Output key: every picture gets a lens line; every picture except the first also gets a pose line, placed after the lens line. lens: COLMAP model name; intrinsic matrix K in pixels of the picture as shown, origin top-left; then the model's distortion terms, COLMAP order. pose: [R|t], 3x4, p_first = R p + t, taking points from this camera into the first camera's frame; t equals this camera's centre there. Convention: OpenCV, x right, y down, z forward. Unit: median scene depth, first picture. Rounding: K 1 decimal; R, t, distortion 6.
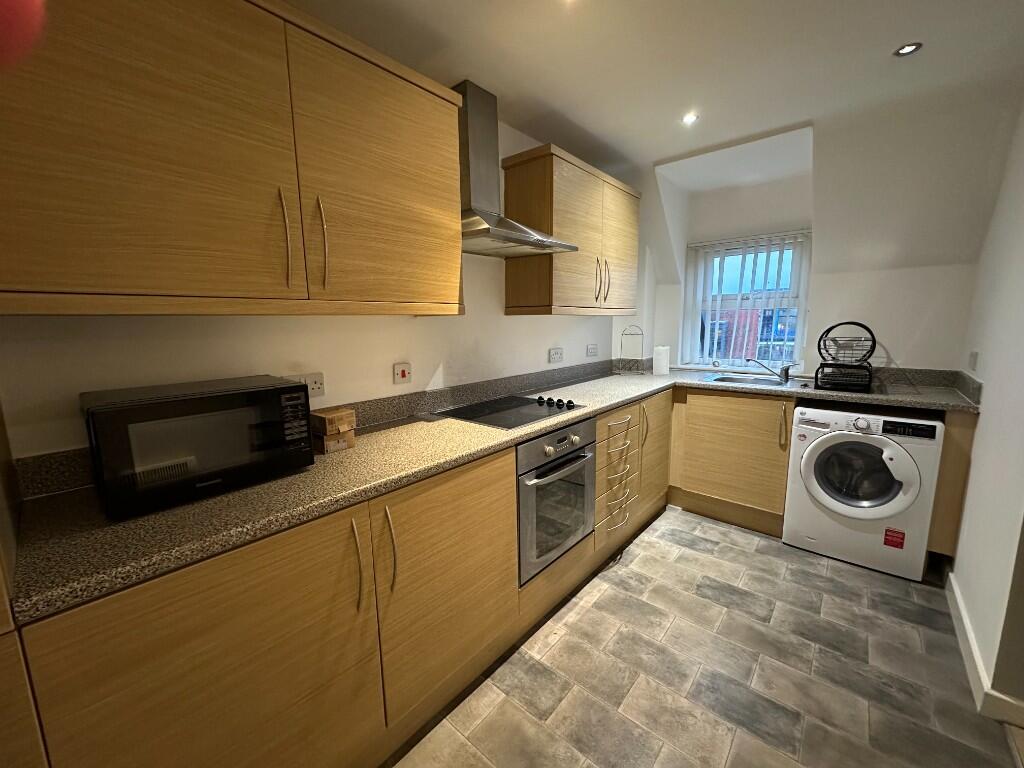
lens RADIAL K [[405.6, 0, 511.5], [0, 405.6, 384.8], [0, 0, 1]] dist [-0.003140, -0.000027]
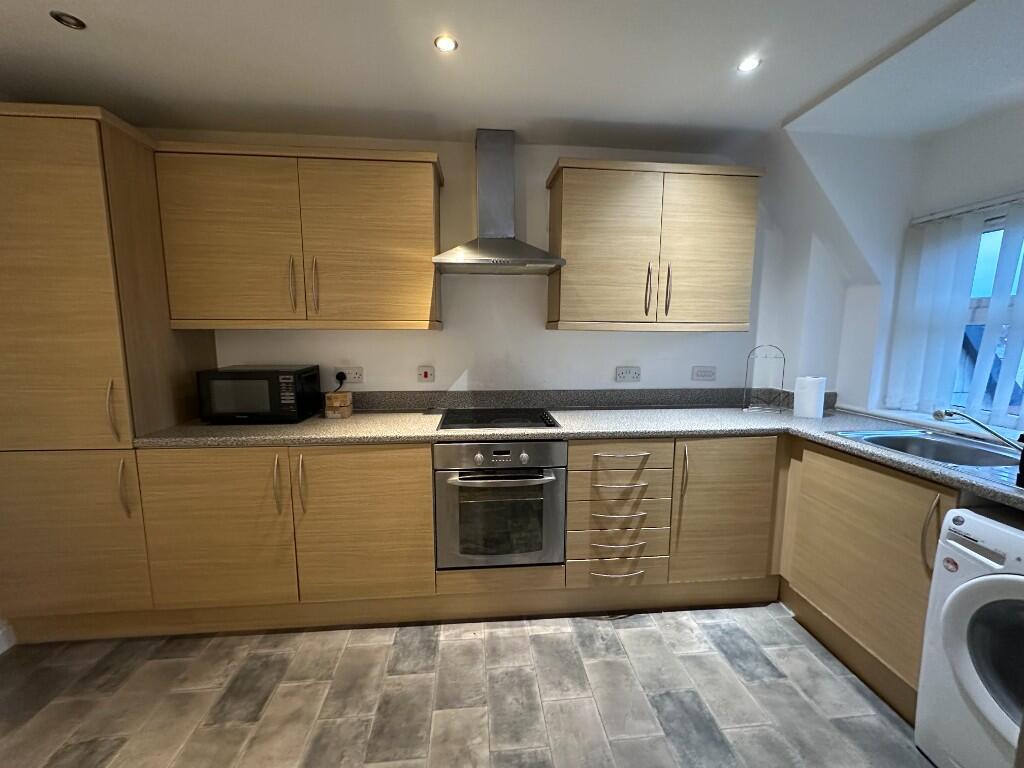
lens RADIAL K [[405.6, 0, 511.2], [0, 405.6, 385.2], [0, 0, 1]] dist [-0.003140, -0.000027]
pose [[0.722201, 0.108155, -0.683175, 0.760315], [-0.121938, 0.992138, 0.028164, -0.059597], [0.680850, 0.062964, 0.729711, 0.239186]]
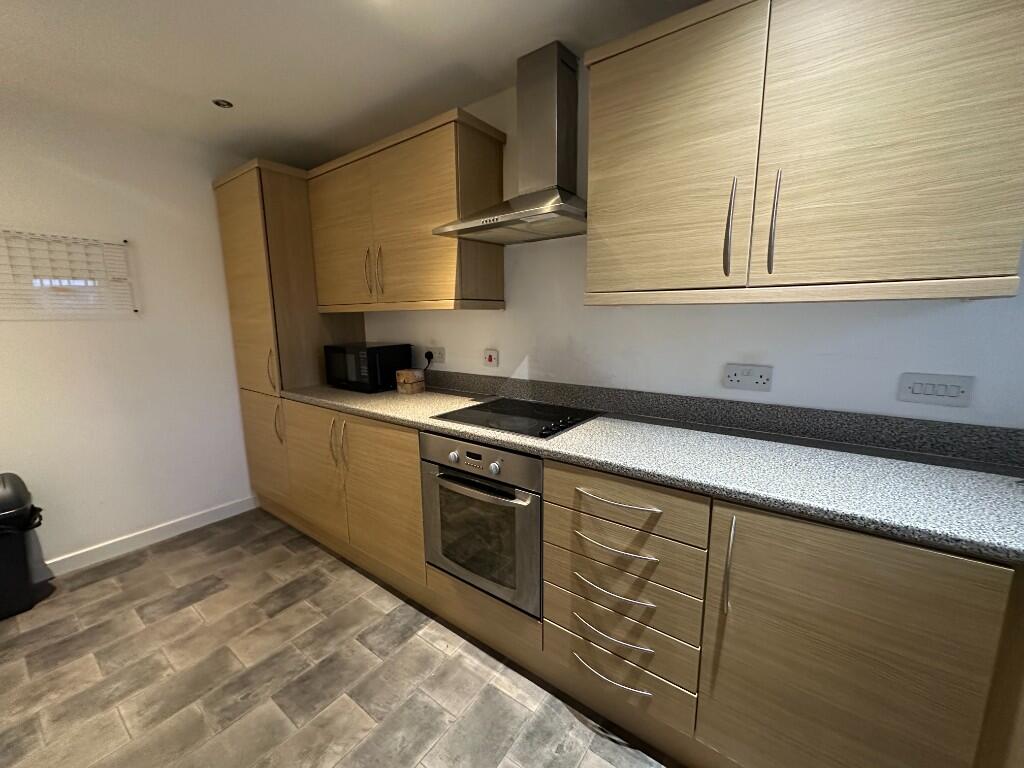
lens RADIAL K [[405.6, 0, 512.1], [0, 405.6, 384.3], [0, 0, 1]] dist [-0.003140, -0.000027]
pose [[0.081487, 0.179767, -0.980328, 0.868260], [-0.145821, 0.975165, 0.166699, -0.151511], [0.985949, 0.129369, 0.105677, 0.895932]]
